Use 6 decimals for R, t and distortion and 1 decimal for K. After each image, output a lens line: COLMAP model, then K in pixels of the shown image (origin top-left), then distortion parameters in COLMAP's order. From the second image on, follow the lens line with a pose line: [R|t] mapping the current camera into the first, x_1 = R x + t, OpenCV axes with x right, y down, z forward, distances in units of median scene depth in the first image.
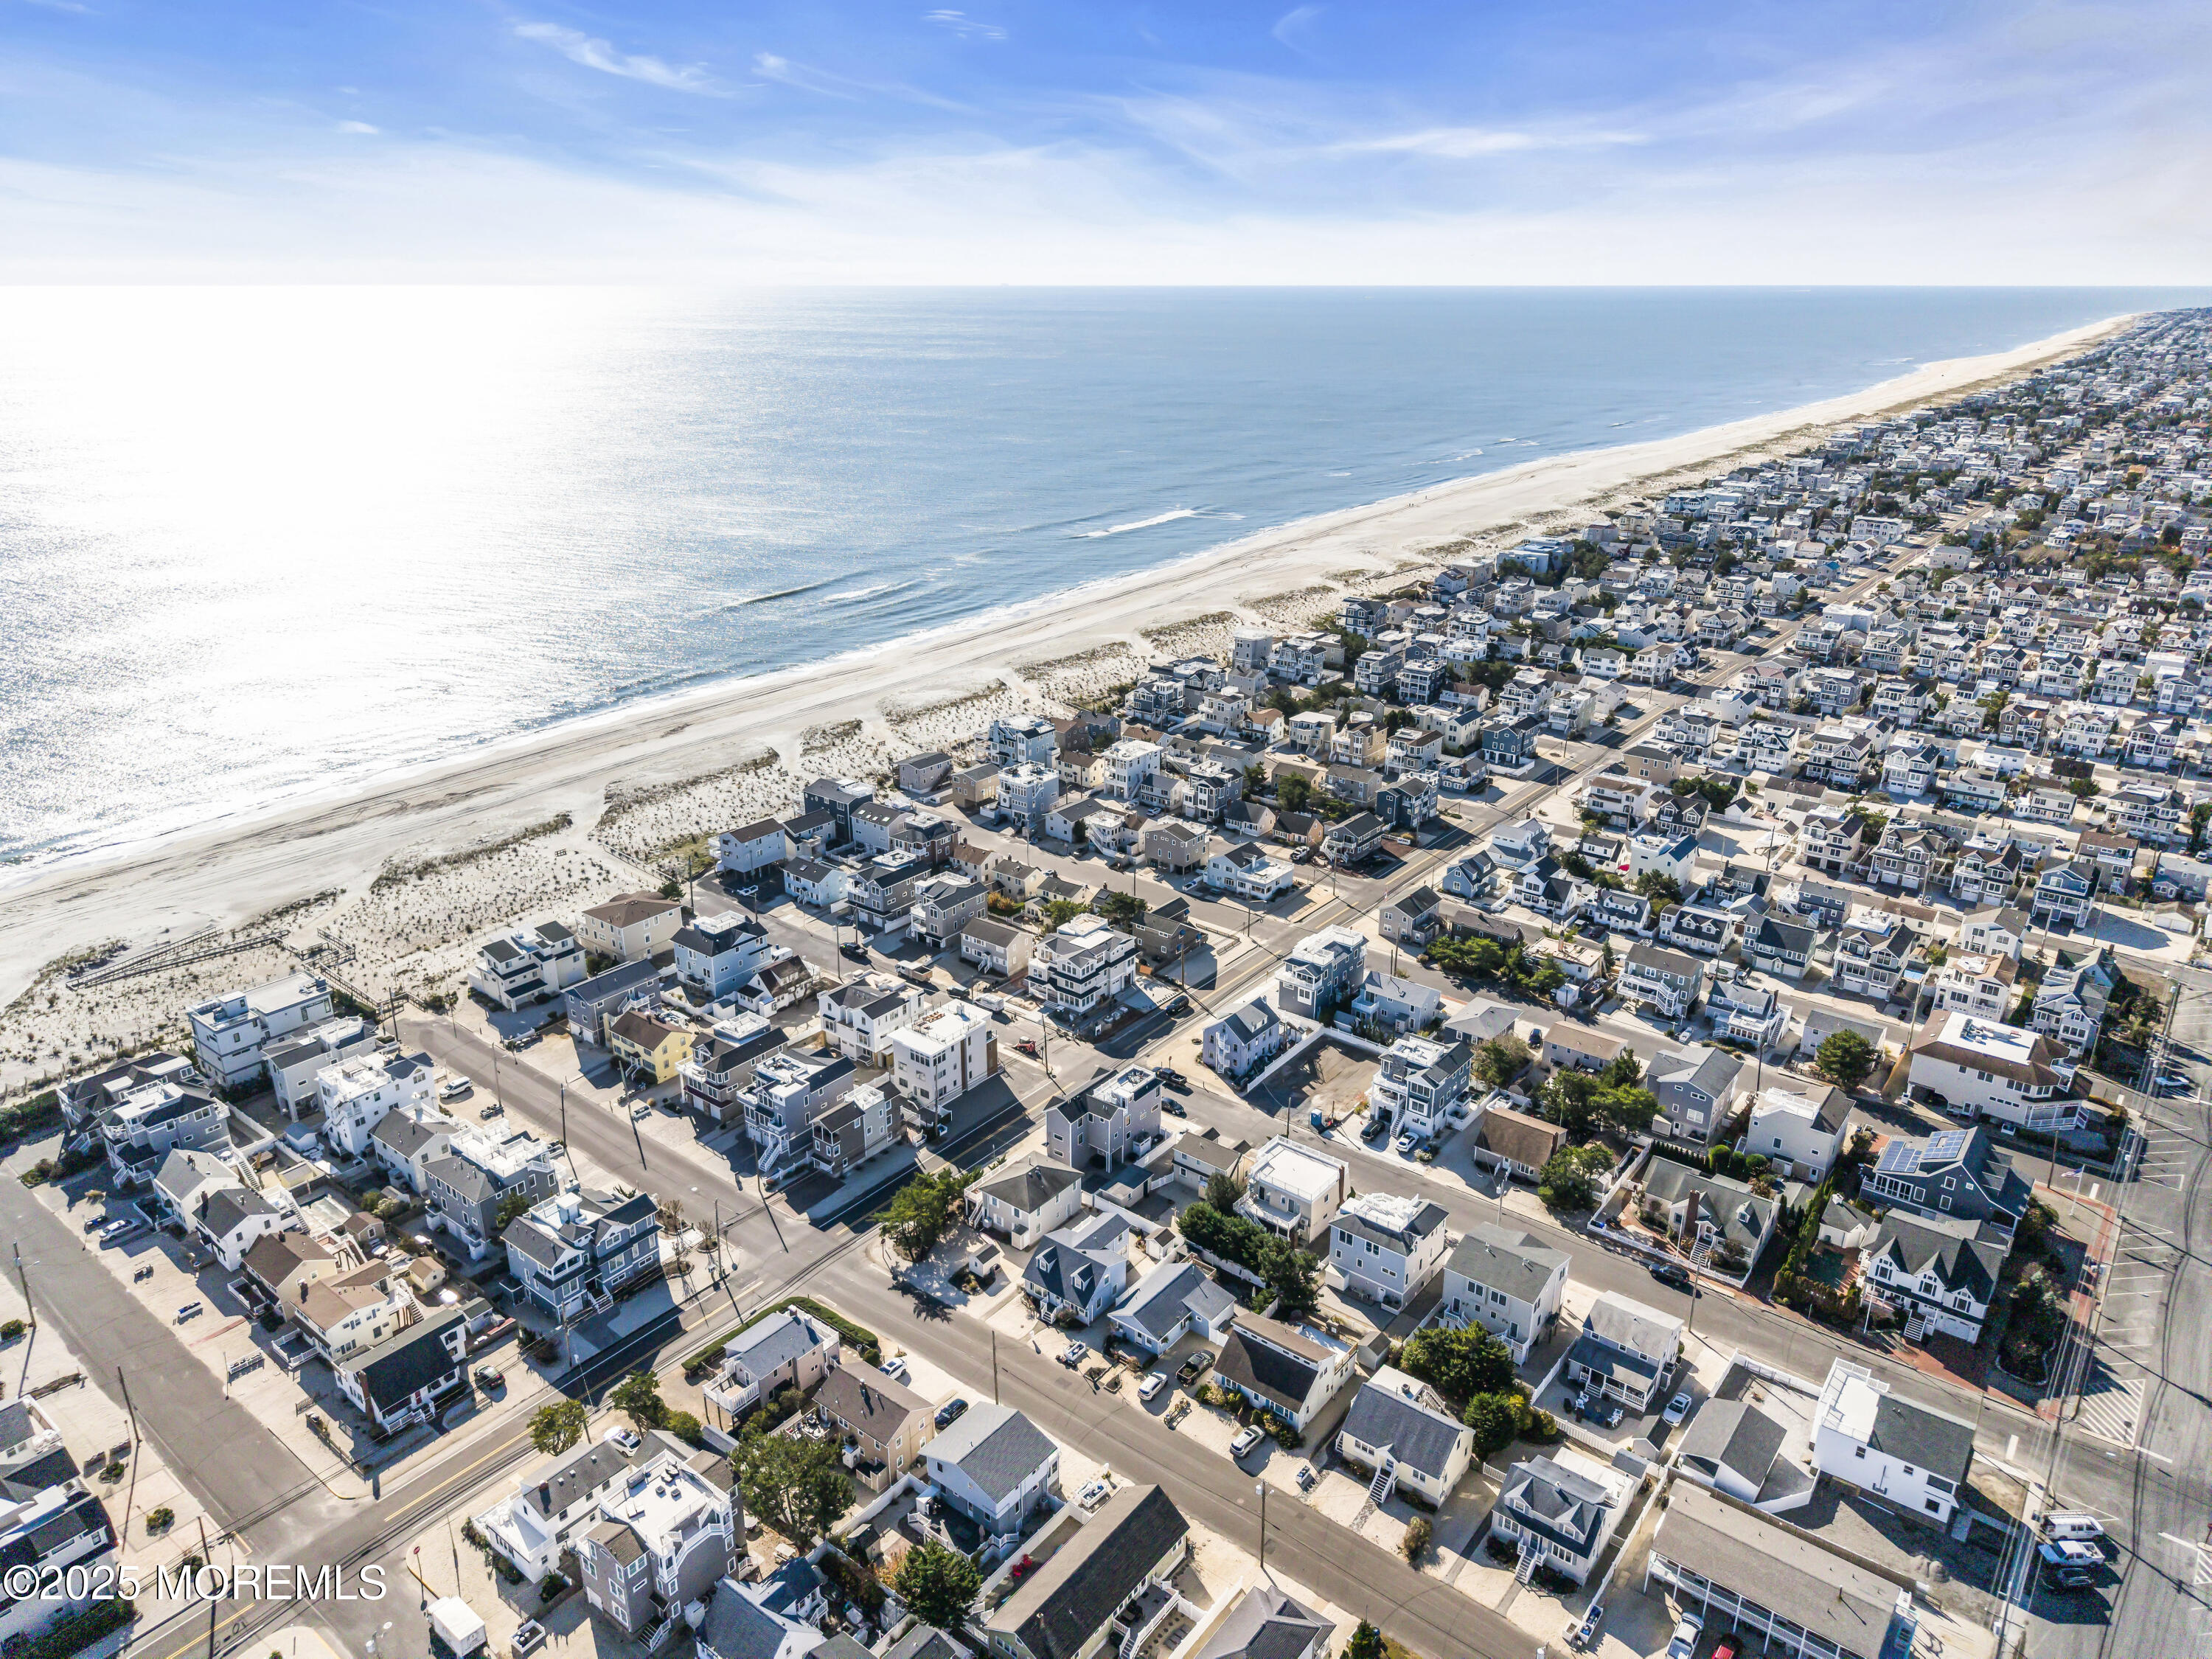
lens RADIAL K [[1503.1, 0, 1106.0], [0, 1503.1, 829.5], [0, 0, 1]] dist [-0.007986, -0.003918]
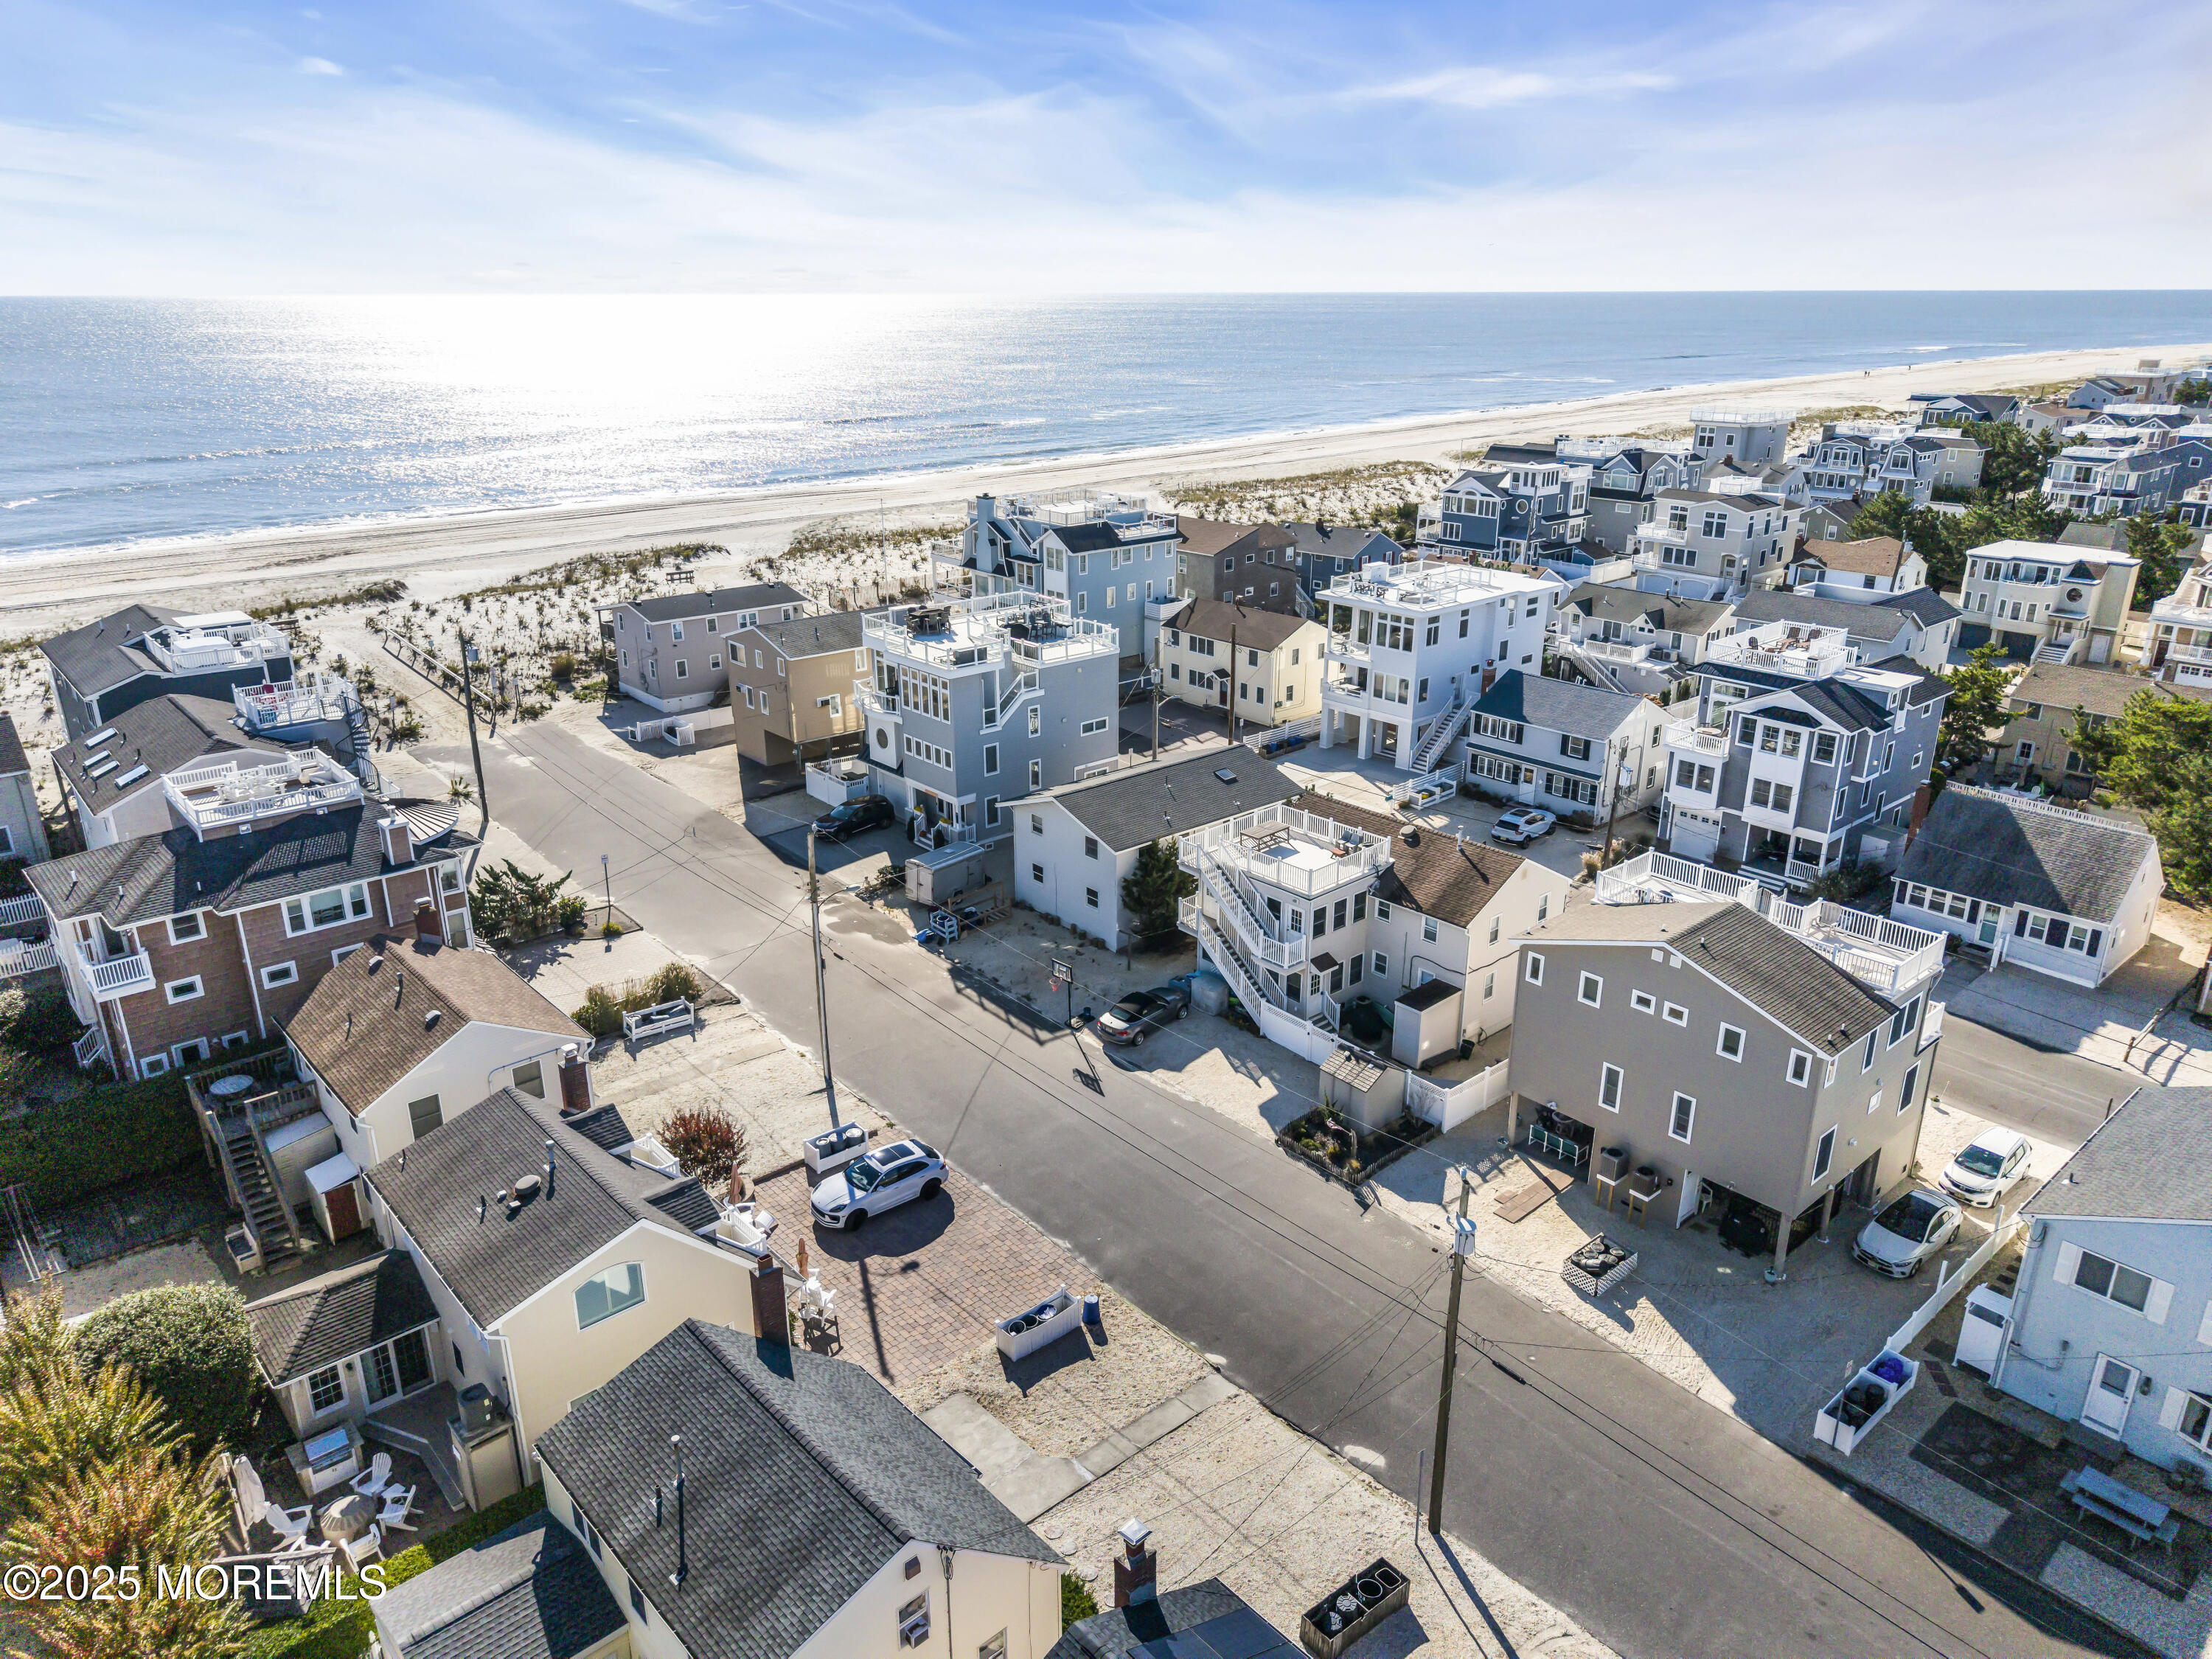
lens RADIAL K [[1503.1, 0, 1106.0], [0, 1503.1, 829.5], [0, 0, 1]] dist [-0.007986, -0.003918]
pose [[0.982302, 0.061403, -0.176953, 0.009800], [-0.063002, 0.998008, -0.003426, -0.006736], [0.176390, 0.014514, 0.984213, 0.776231]]
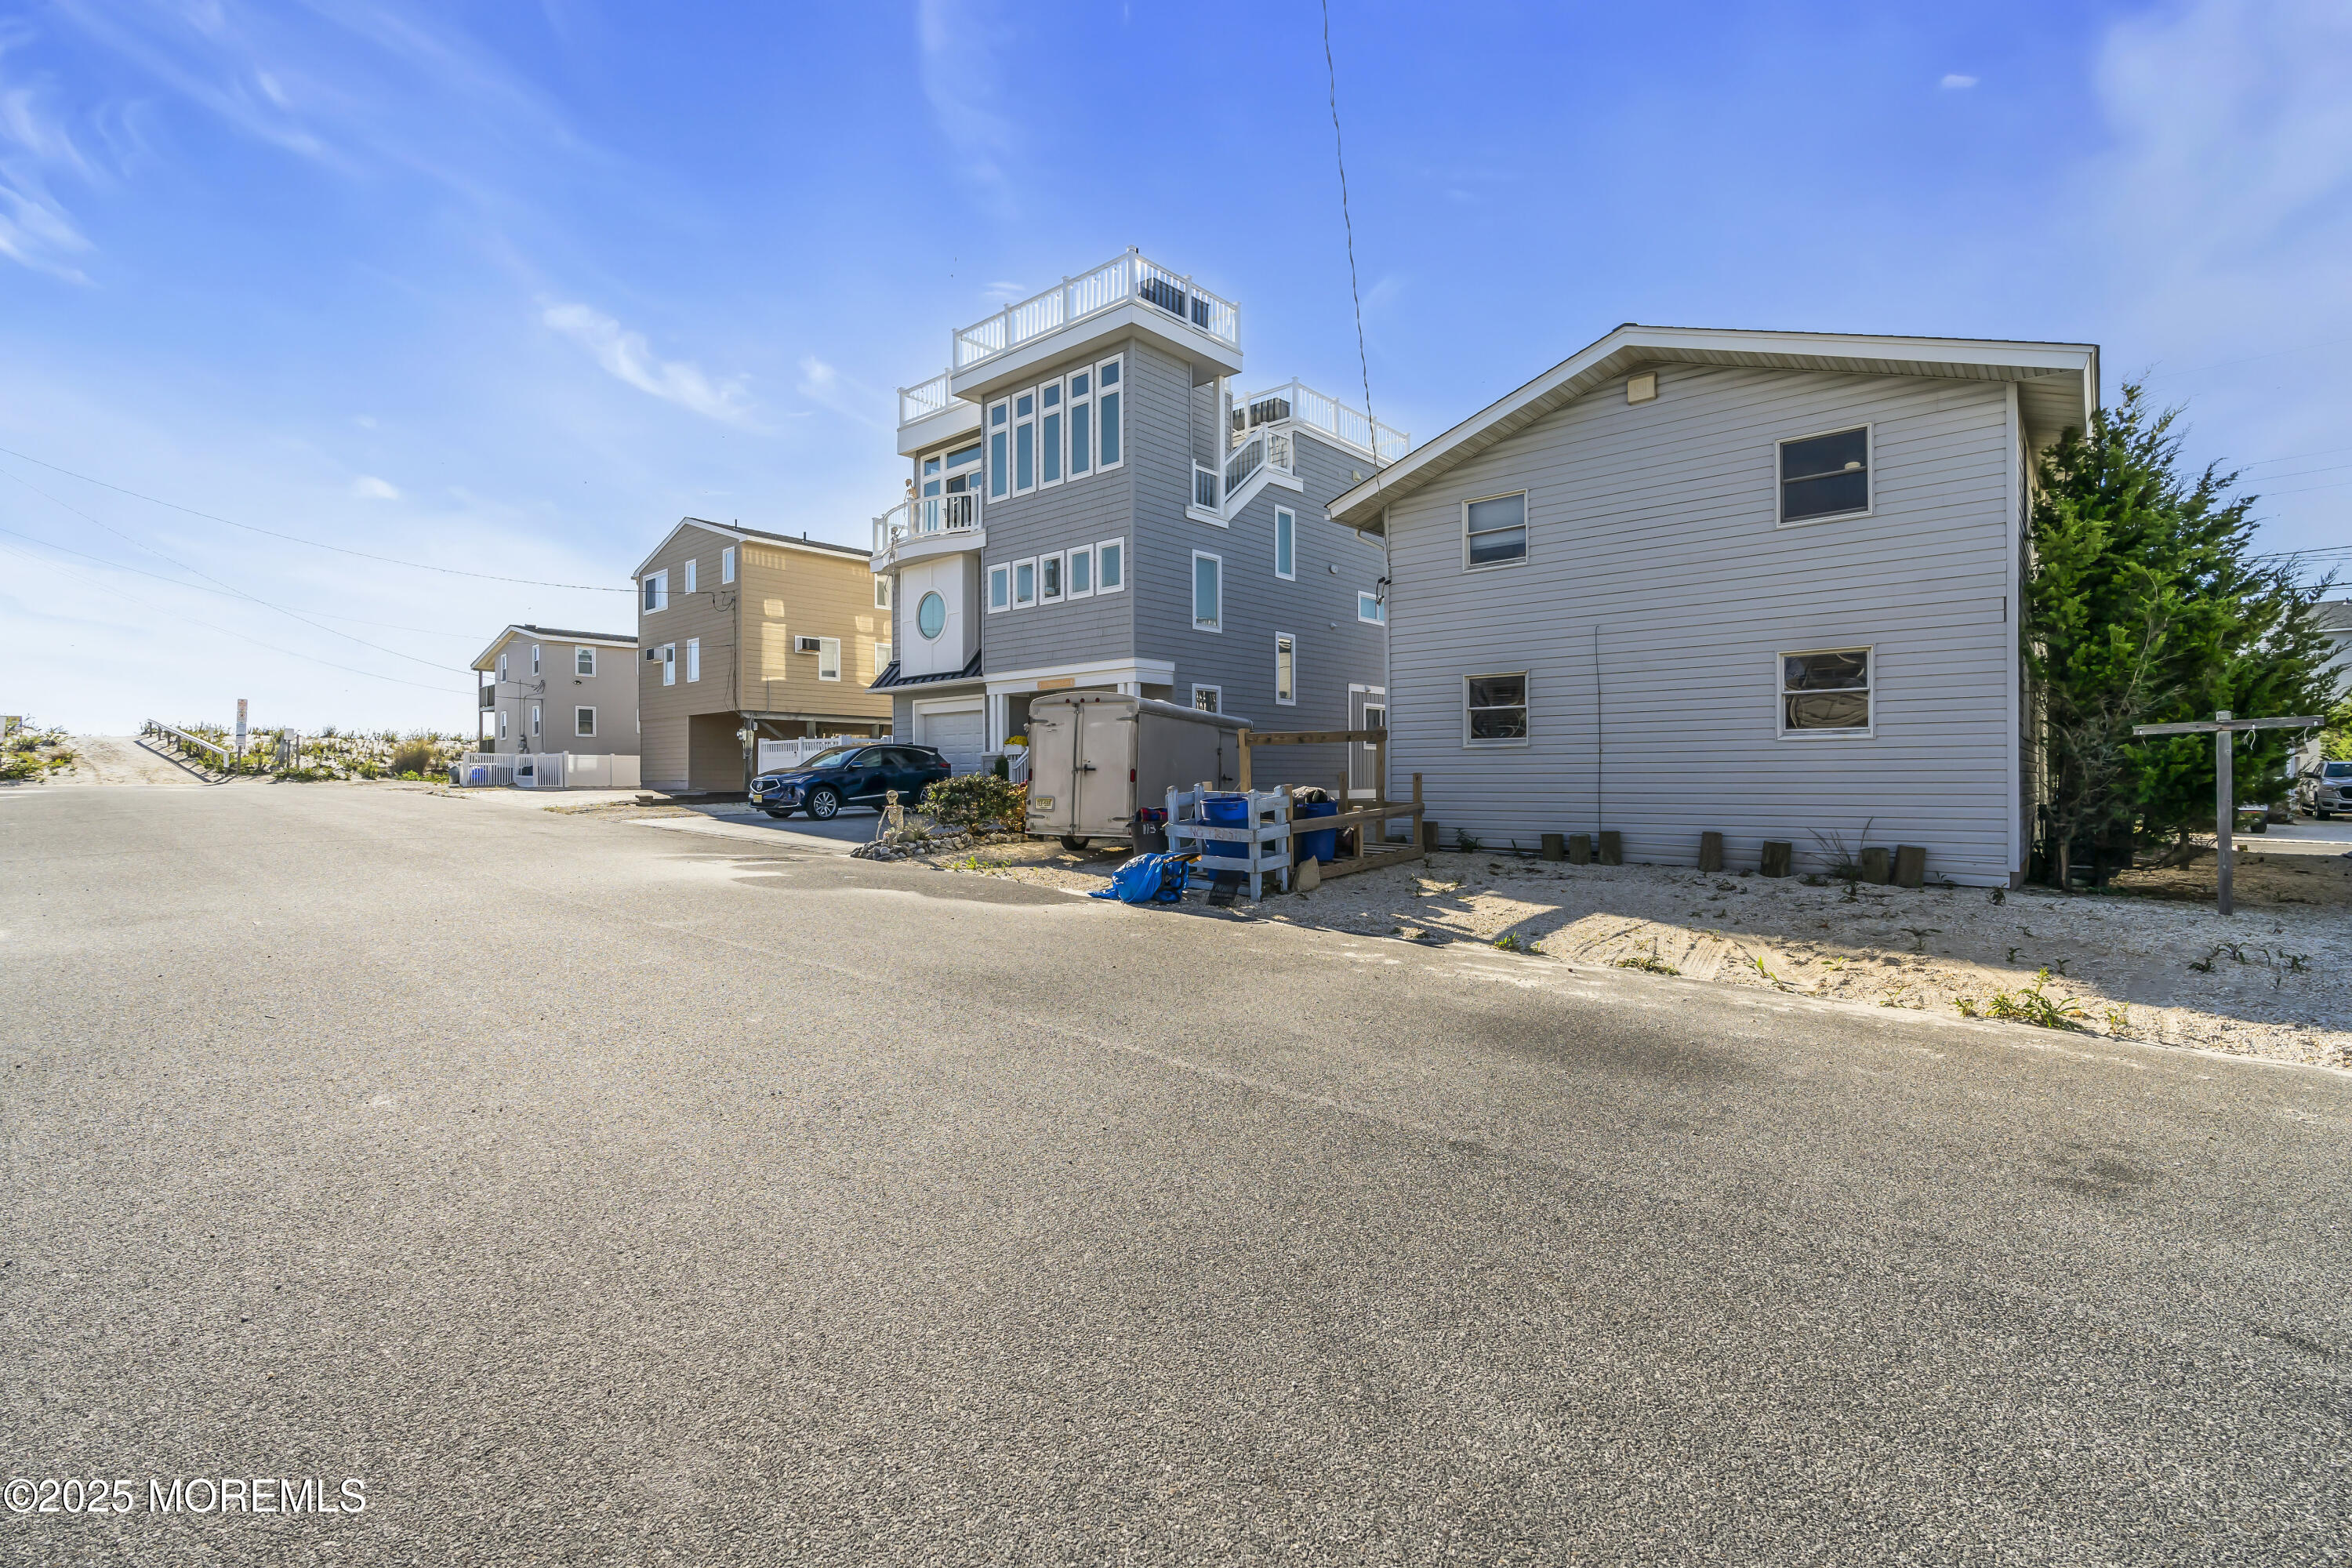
lens RADIAL K [[1061.1, 0, 1178.1], [0, 1061.1, 795.7], [0, 0, 1]] dist [-0.001085, 0.000244]
pose [[0.998732, 0.000520, -0.050333, -0.050270], [-0.017503, 0.941136, -0.337574, 0.019078], [0.047195, 0.338027, 0.939953, 0.948970]]
